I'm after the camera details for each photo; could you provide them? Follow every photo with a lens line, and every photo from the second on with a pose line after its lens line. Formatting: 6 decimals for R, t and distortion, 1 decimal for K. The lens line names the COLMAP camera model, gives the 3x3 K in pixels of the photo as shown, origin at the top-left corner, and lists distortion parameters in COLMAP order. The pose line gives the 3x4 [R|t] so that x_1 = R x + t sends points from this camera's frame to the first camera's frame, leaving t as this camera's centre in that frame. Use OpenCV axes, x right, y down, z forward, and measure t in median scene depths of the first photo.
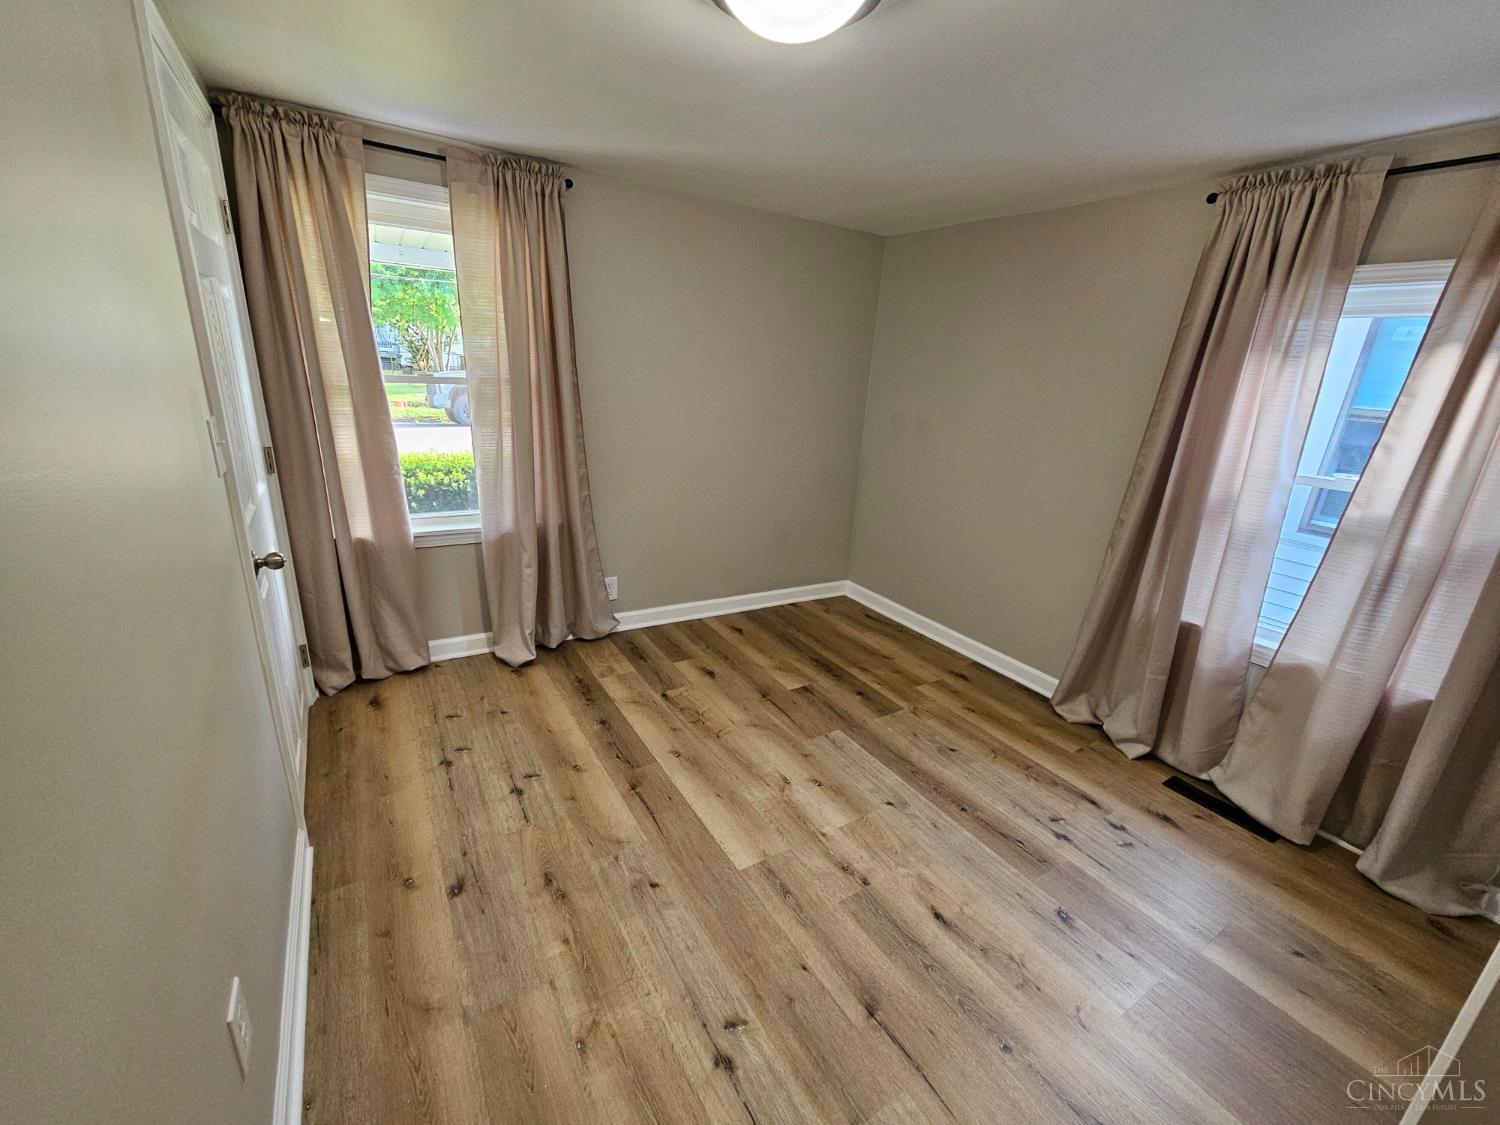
lens RADIAL K [[615.4, 0, 750.4], [0, 615.4, 564.6], [0, 0, 1]] dist [0.008303, 0.000417]
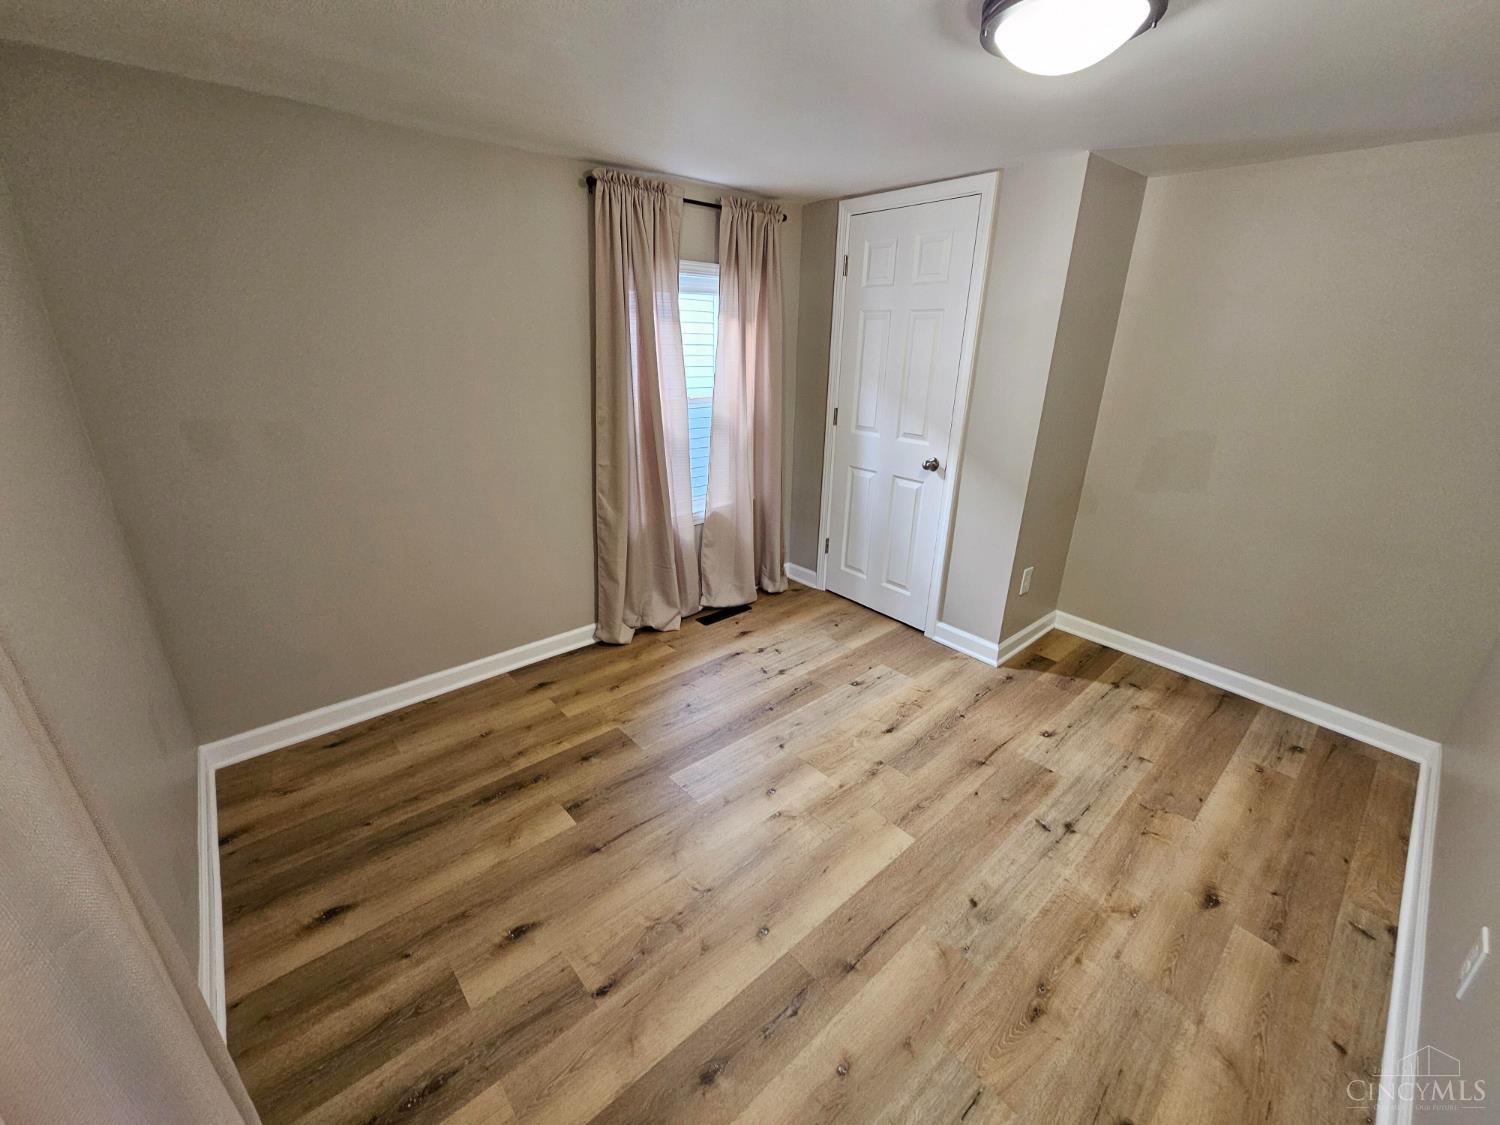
lens RADIAL K [[615.4, 0, 751.1], [0, 615.4, 560.8], [0, 0, 1]] dist [0.008303, 0.000417]
pose [[-0.164824, -0.398243, 0.902350, -0.685799], [0.278881, 0.858714, 0.429925, -0.424478], [-0.946075, 0.322510, -0.030474, 1.055524]]
